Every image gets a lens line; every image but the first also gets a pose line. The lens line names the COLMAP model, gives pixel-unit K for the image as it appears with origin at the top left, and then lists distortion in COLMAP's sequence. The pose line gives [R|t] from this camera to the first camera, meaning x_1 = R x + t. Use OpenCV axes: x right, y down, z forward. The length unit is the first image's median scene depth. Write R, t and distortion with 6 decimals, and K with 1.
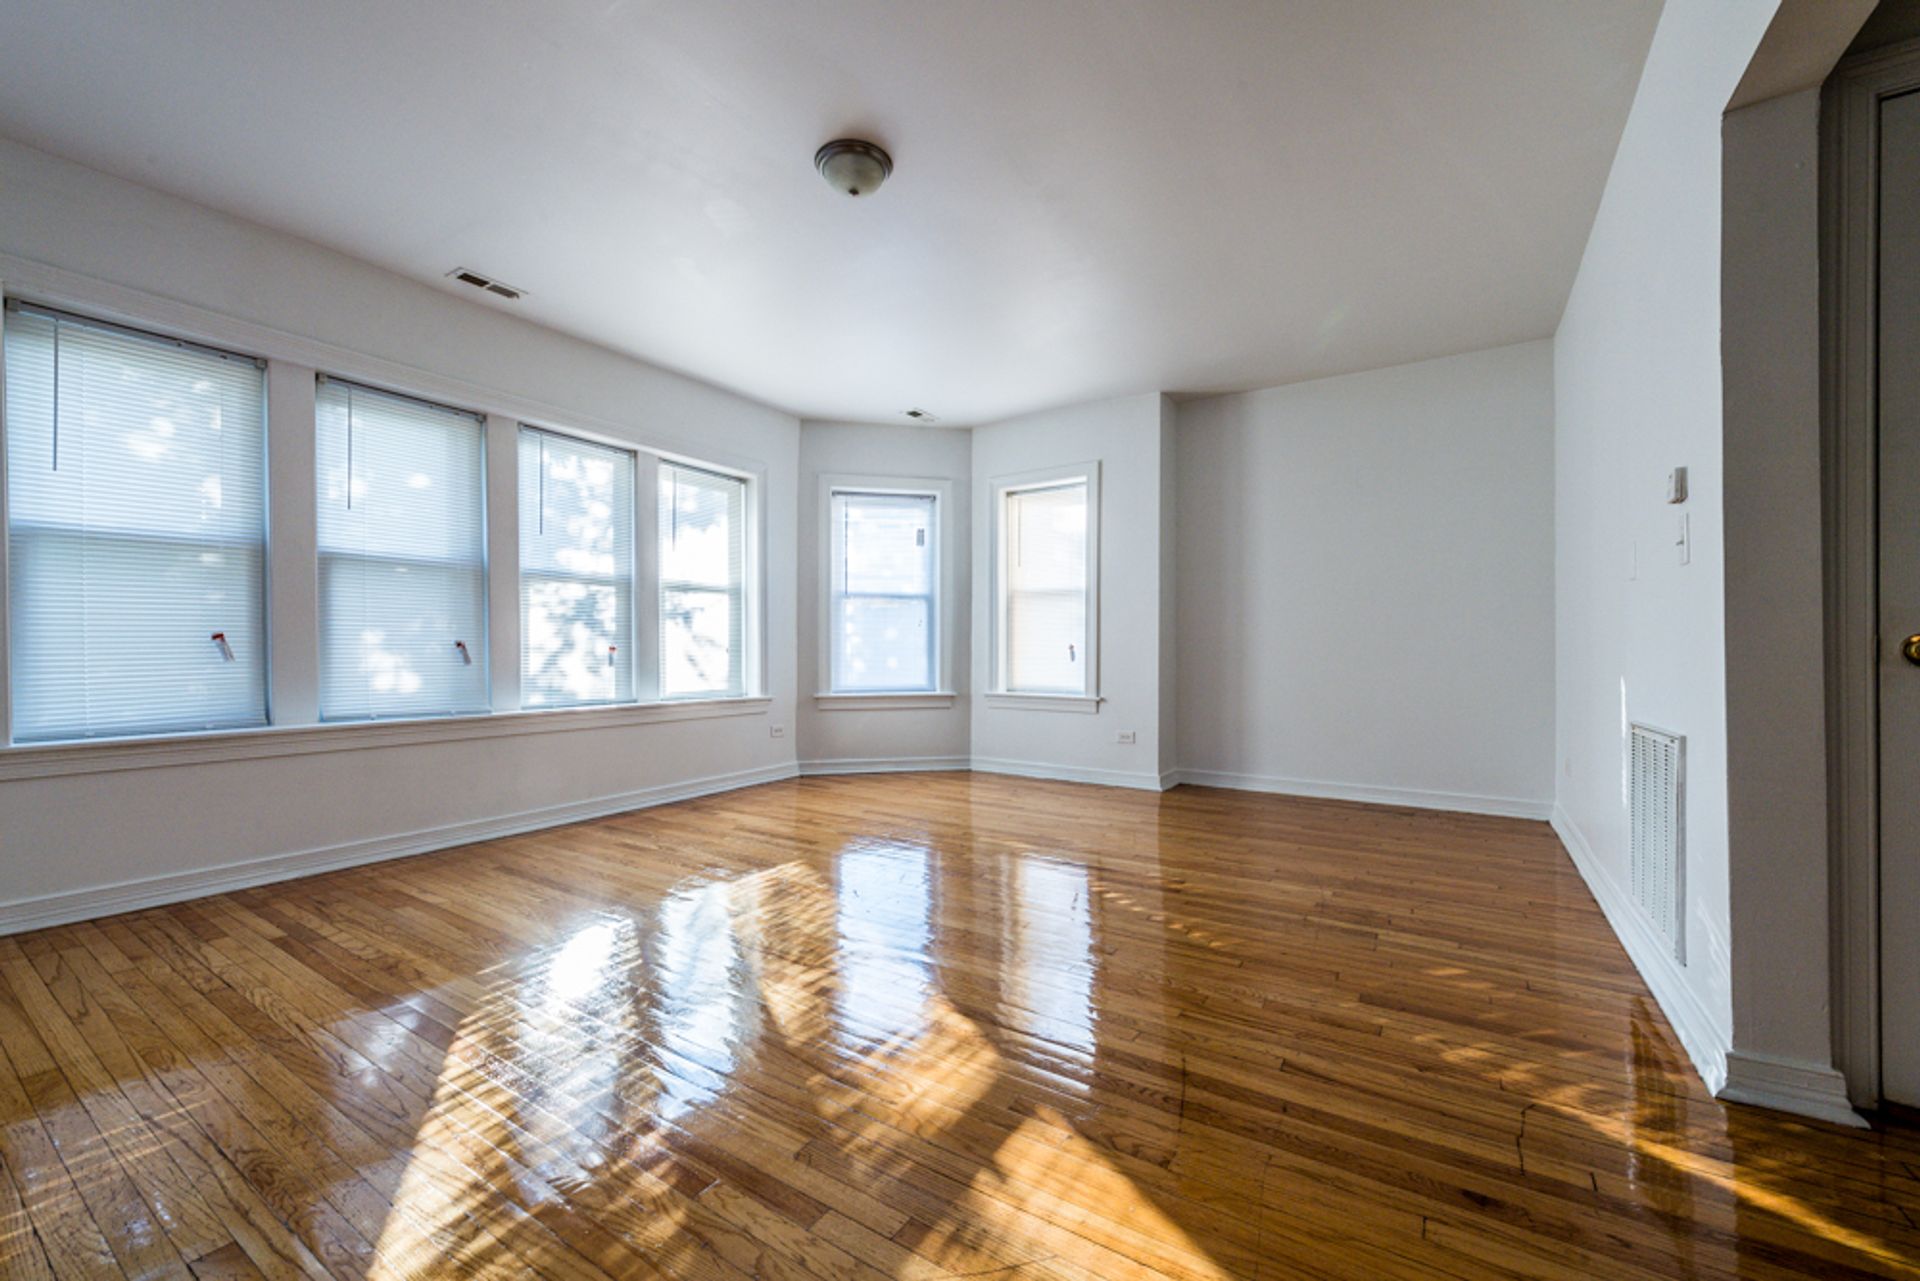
lens RADIAL K [[740.8, 0, 960.0], [0, 740.8, 640.5], [0, 0, 1]] dist [-0.001527, -0.000461]
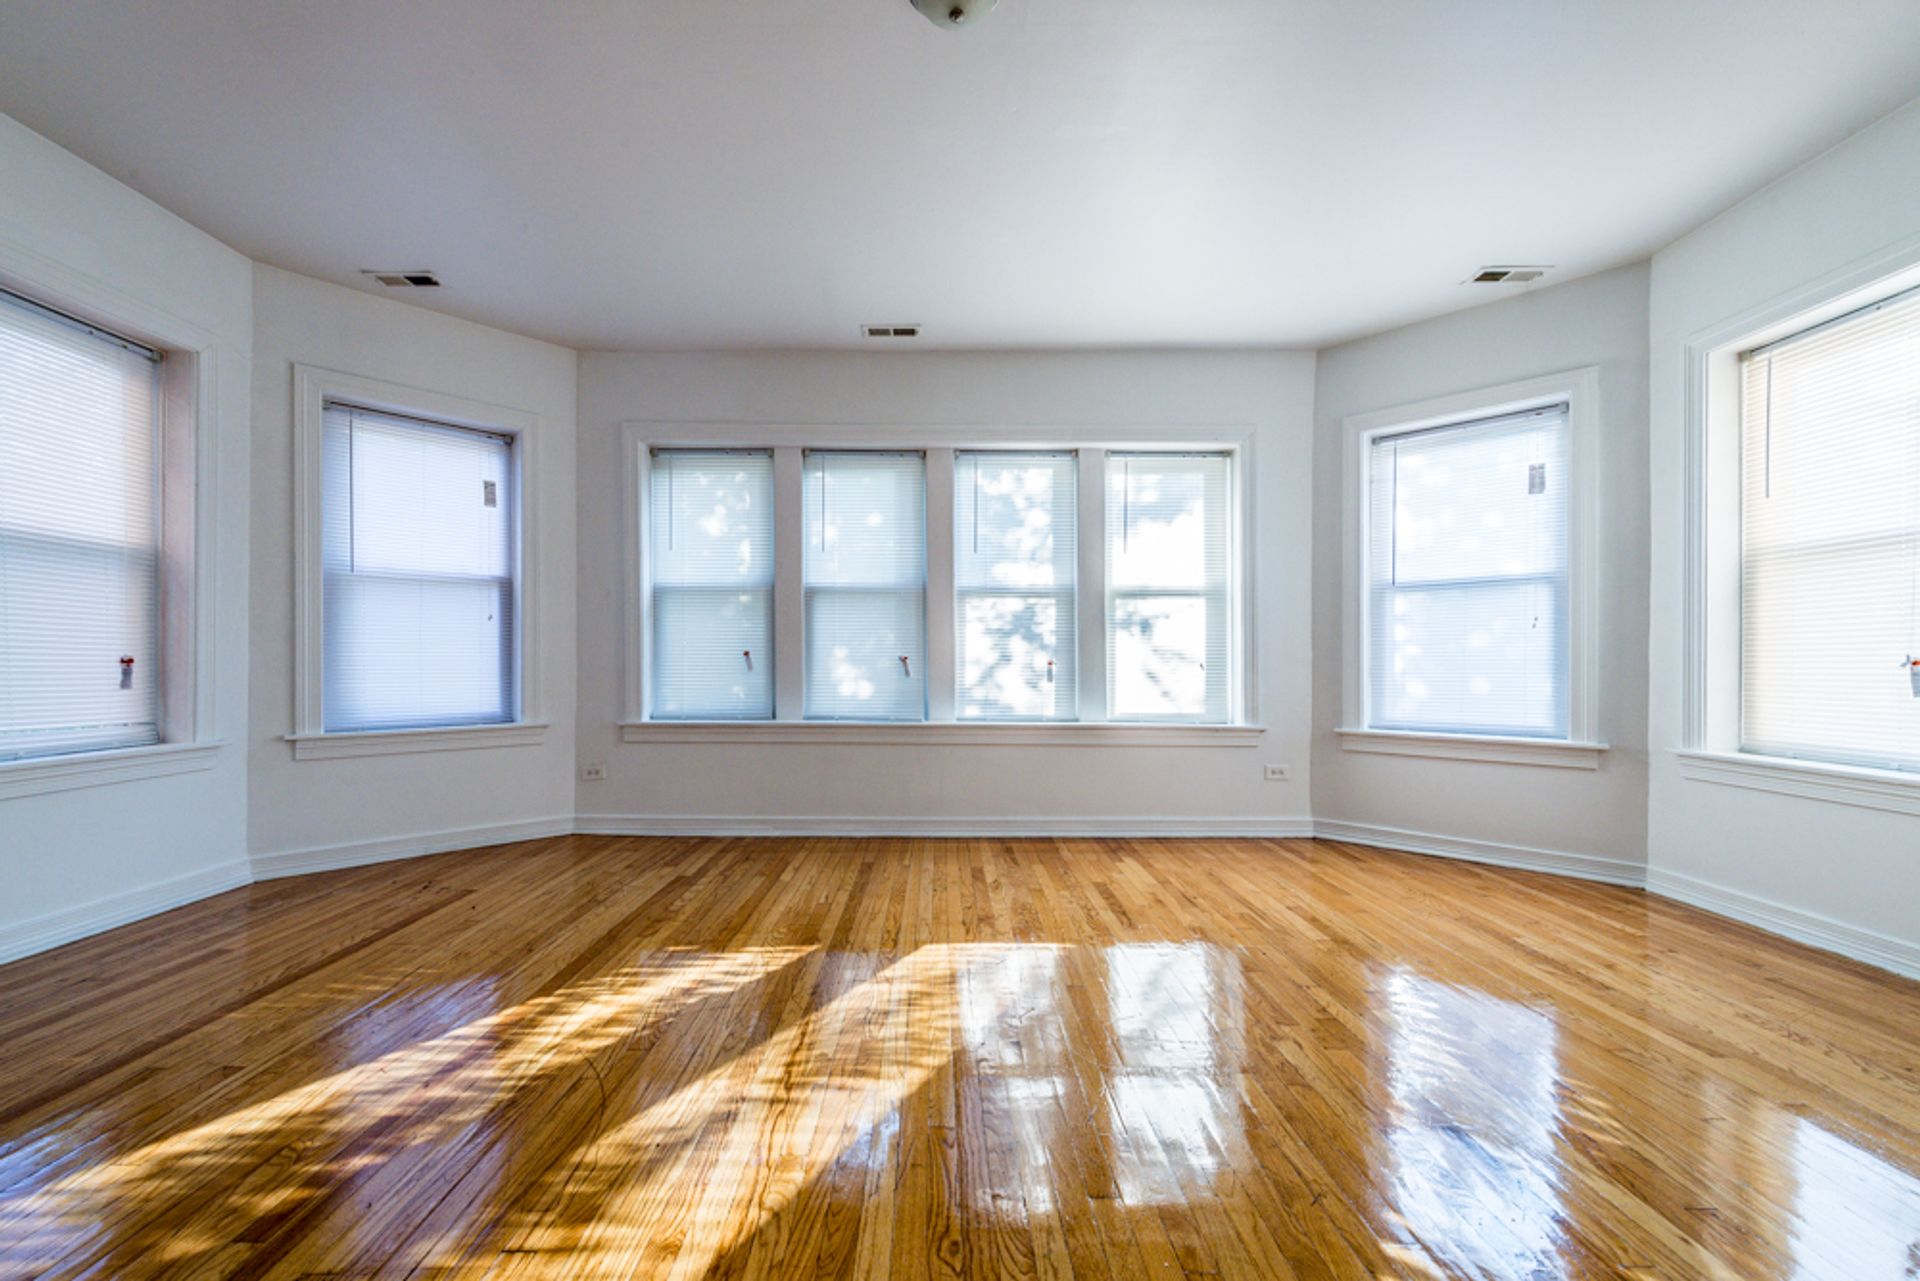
lens RADIAL K [[757.7, 0, 949.0], [0, 757.7, 653.6], [0, 0, 1]] dist [0.003601, -0.000453]
pose [[0.537257, -0.007563, -0.843385, 0.281115], [0.005718, 0.999969, -0.005325, 0.003572], [0.843399, -0.001961, 0.537284, 0.368525]]
